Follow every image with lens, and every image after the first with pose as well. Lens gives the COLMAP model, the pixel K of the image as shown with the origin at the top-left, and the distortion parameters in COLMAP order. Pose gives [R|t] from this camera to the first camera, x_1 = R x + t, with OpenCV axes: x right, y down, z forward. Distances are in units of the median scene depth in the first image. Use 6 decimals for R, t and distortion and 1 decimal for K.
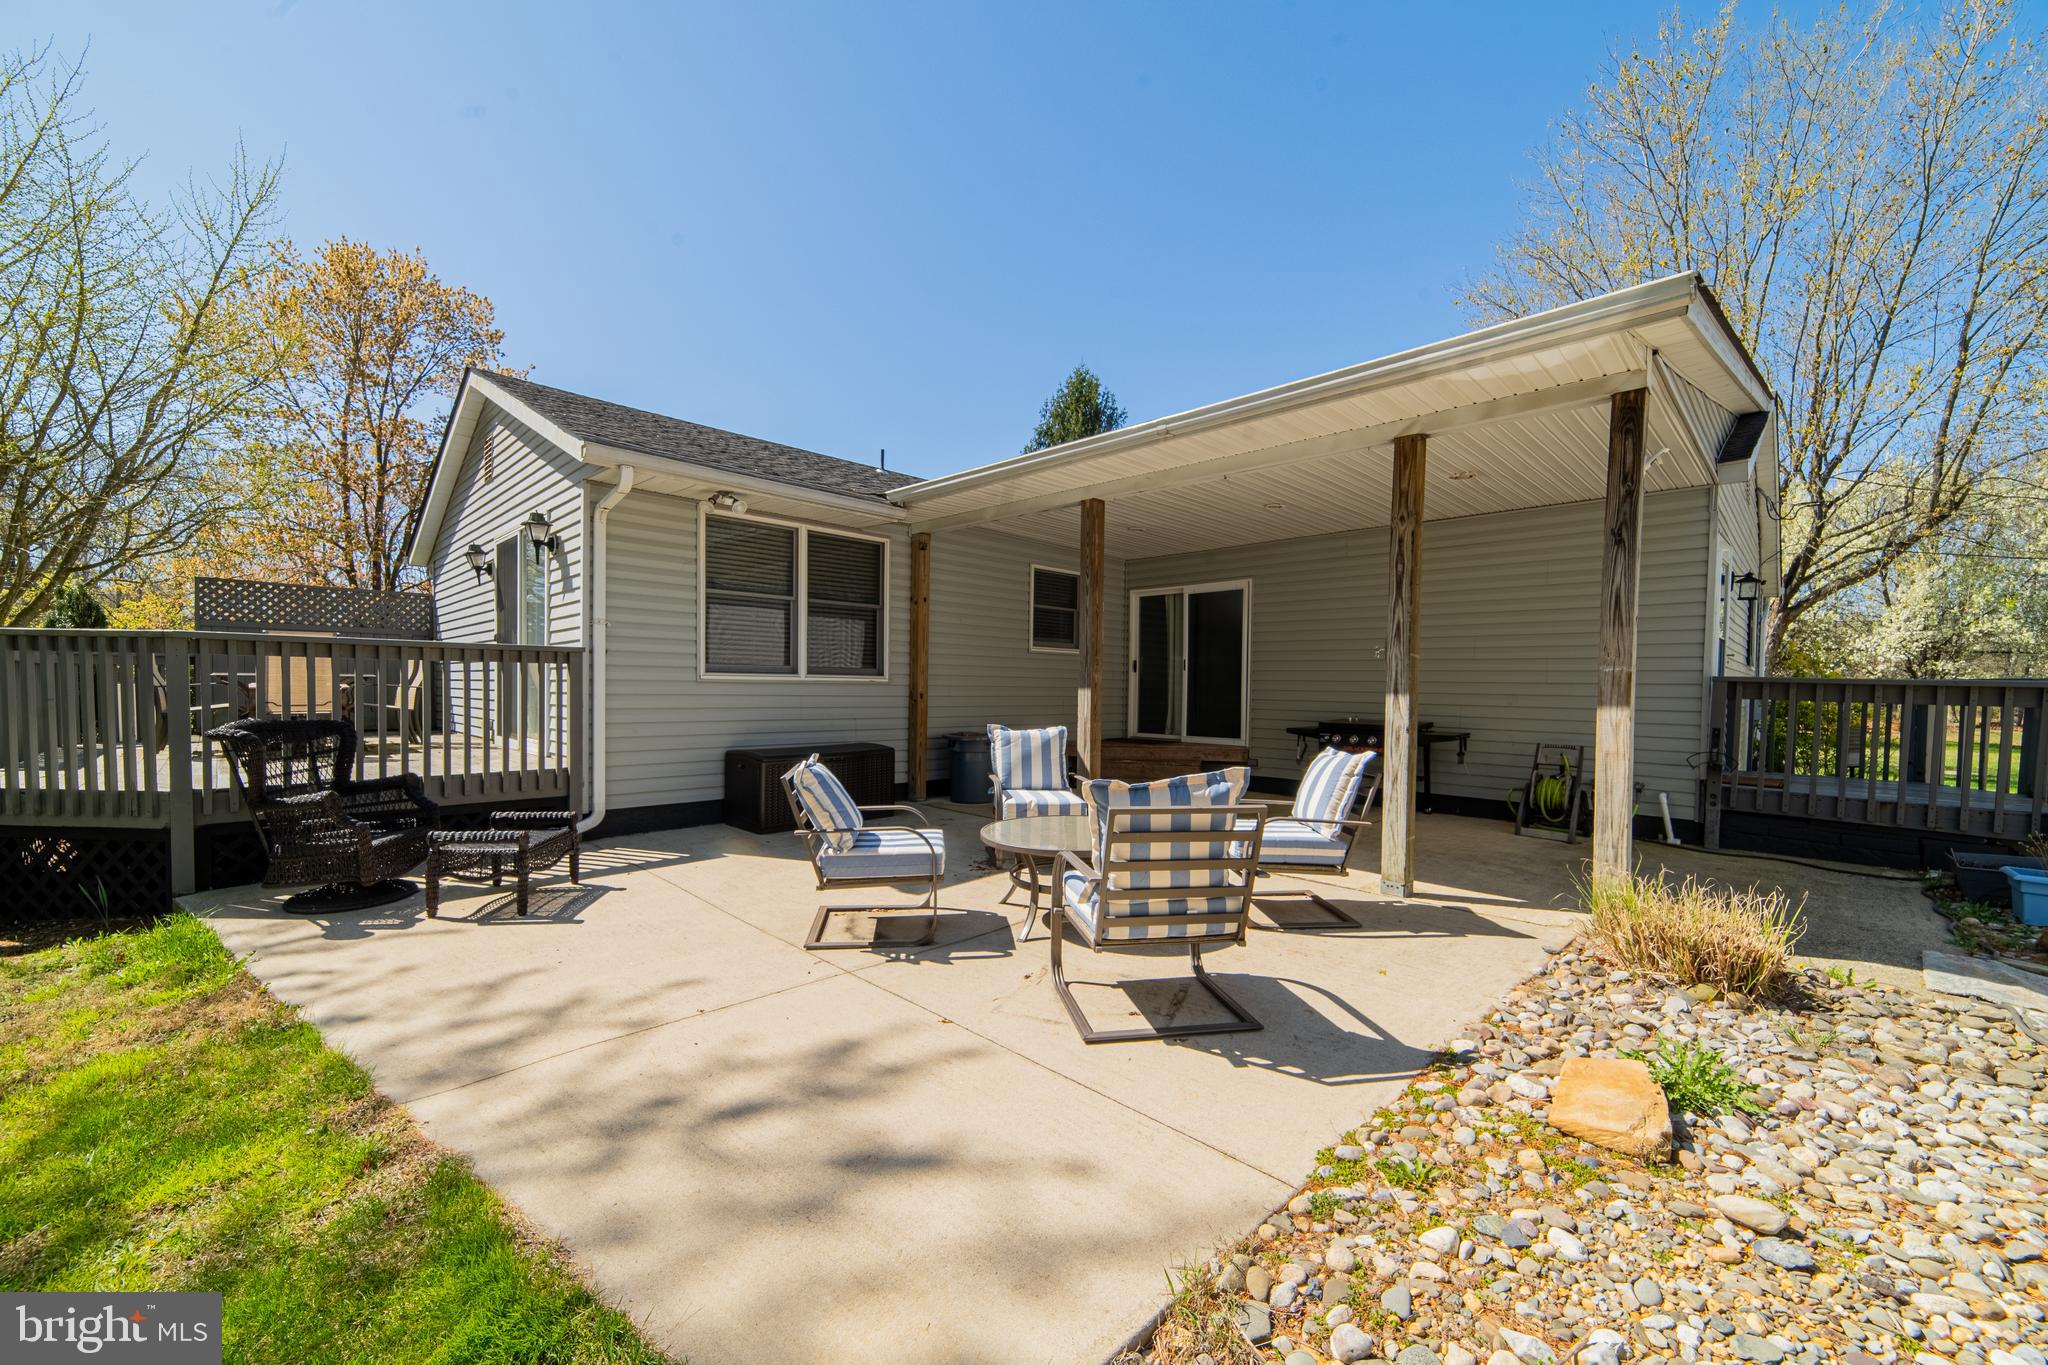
lens RADIAL K [[803.5, 0, 1025.8], [0, 803.5, 710.1], [0, 0, 1]] dist [0.000154, 0.000636]
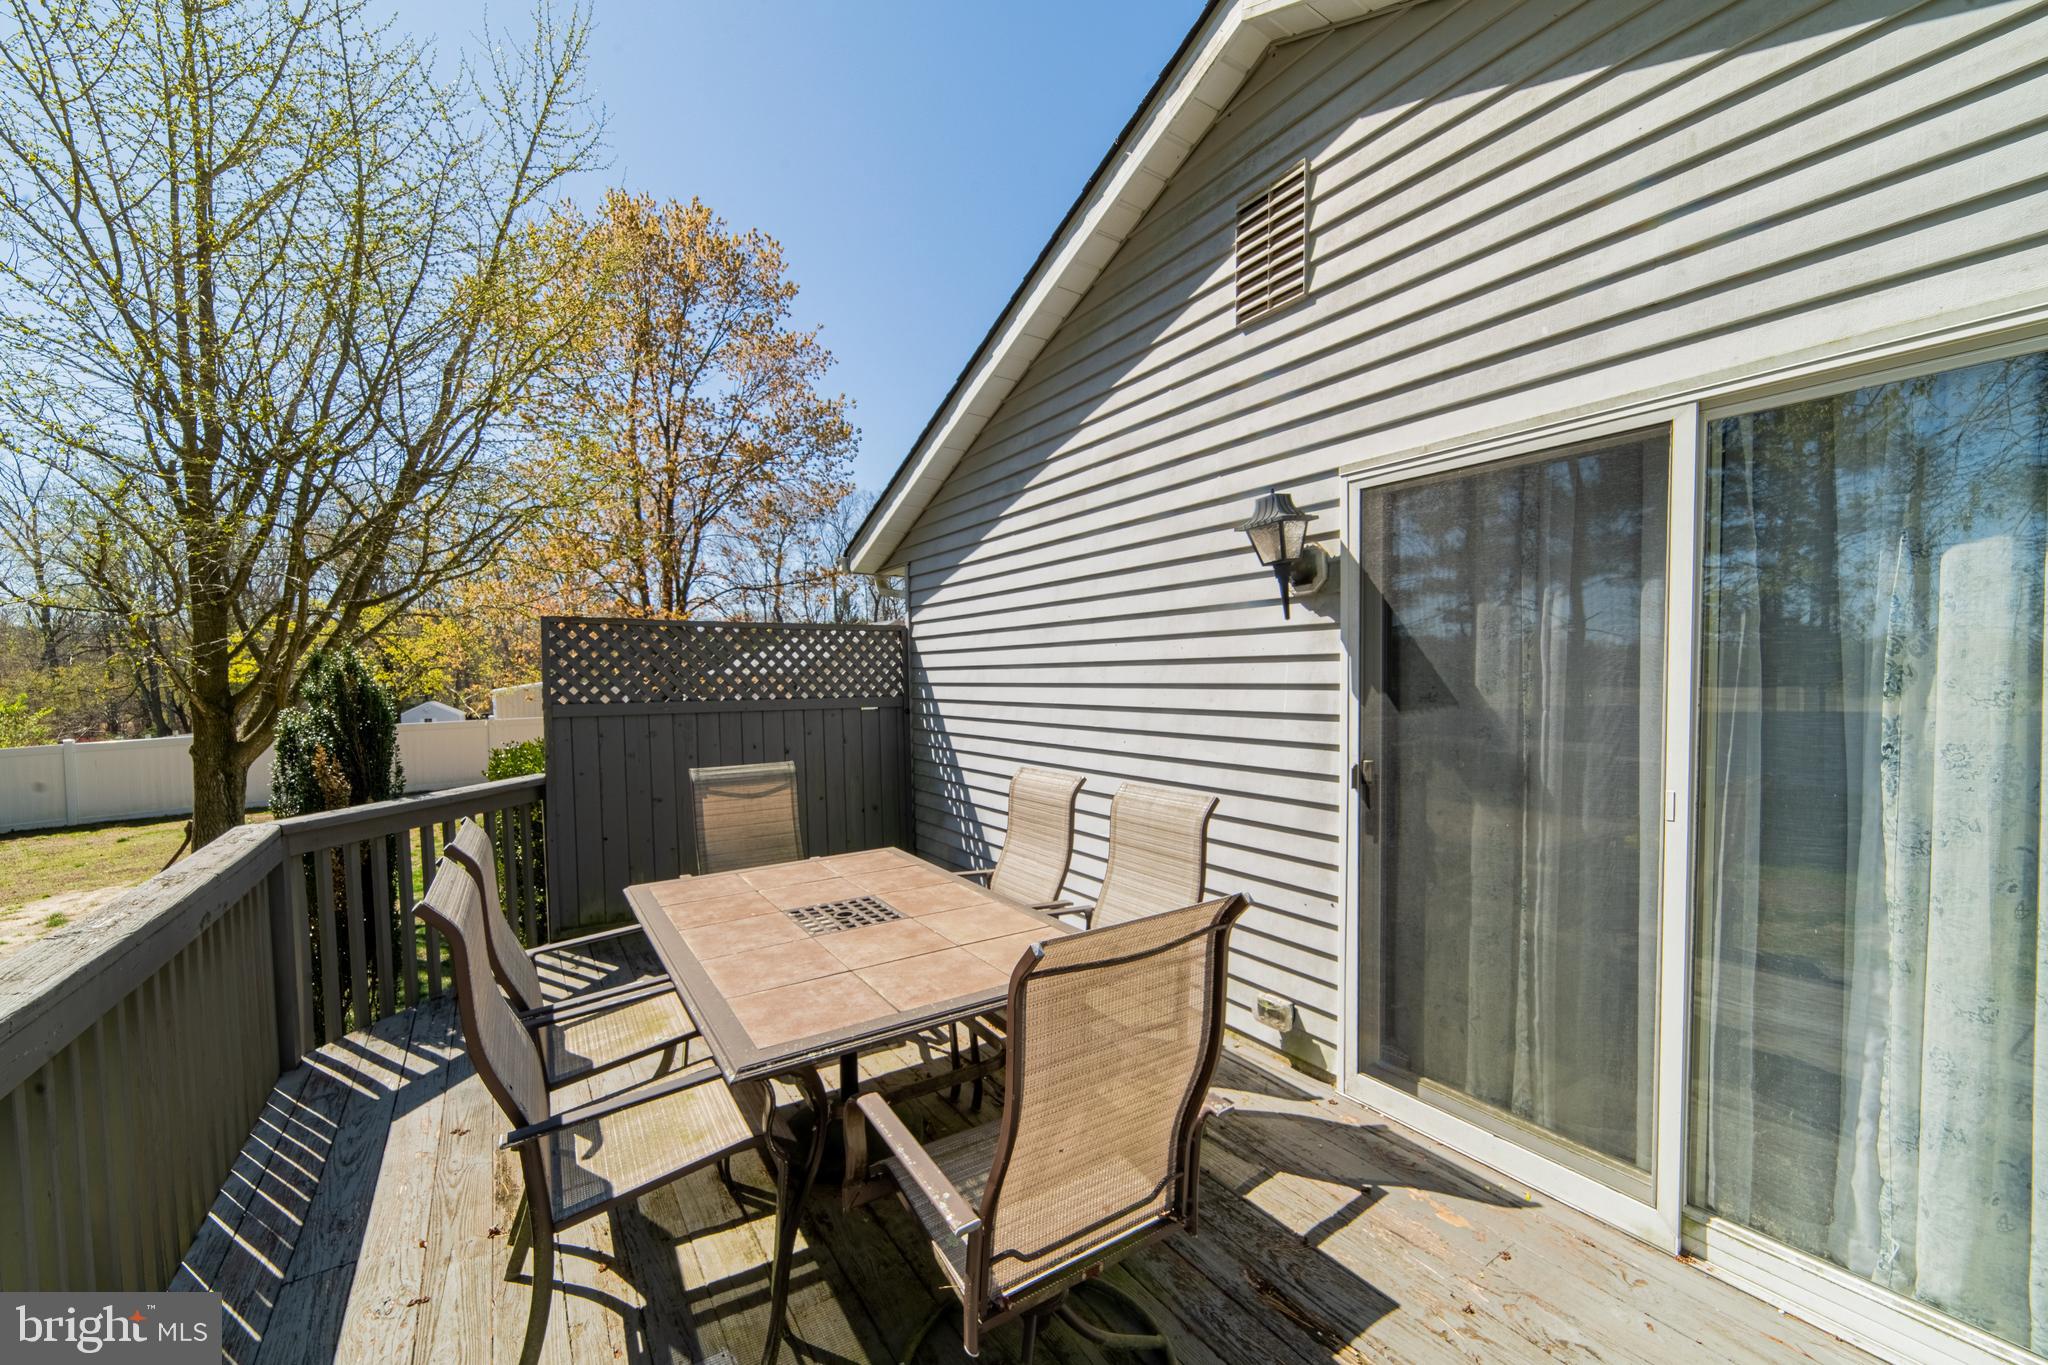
lens RADIAL K [[803.5, 0, 1025.8], [0, 803.5, 710.1], [0, 0, 1]] dist [0.000154, 0.000636]
pose [[0.979357, -0.017361, -0.201390, -0.459031], [0.020518, 0.999697, 0.013603, -0.077550], [0.201093, -0.017454, 0.979417, 0.410743]]
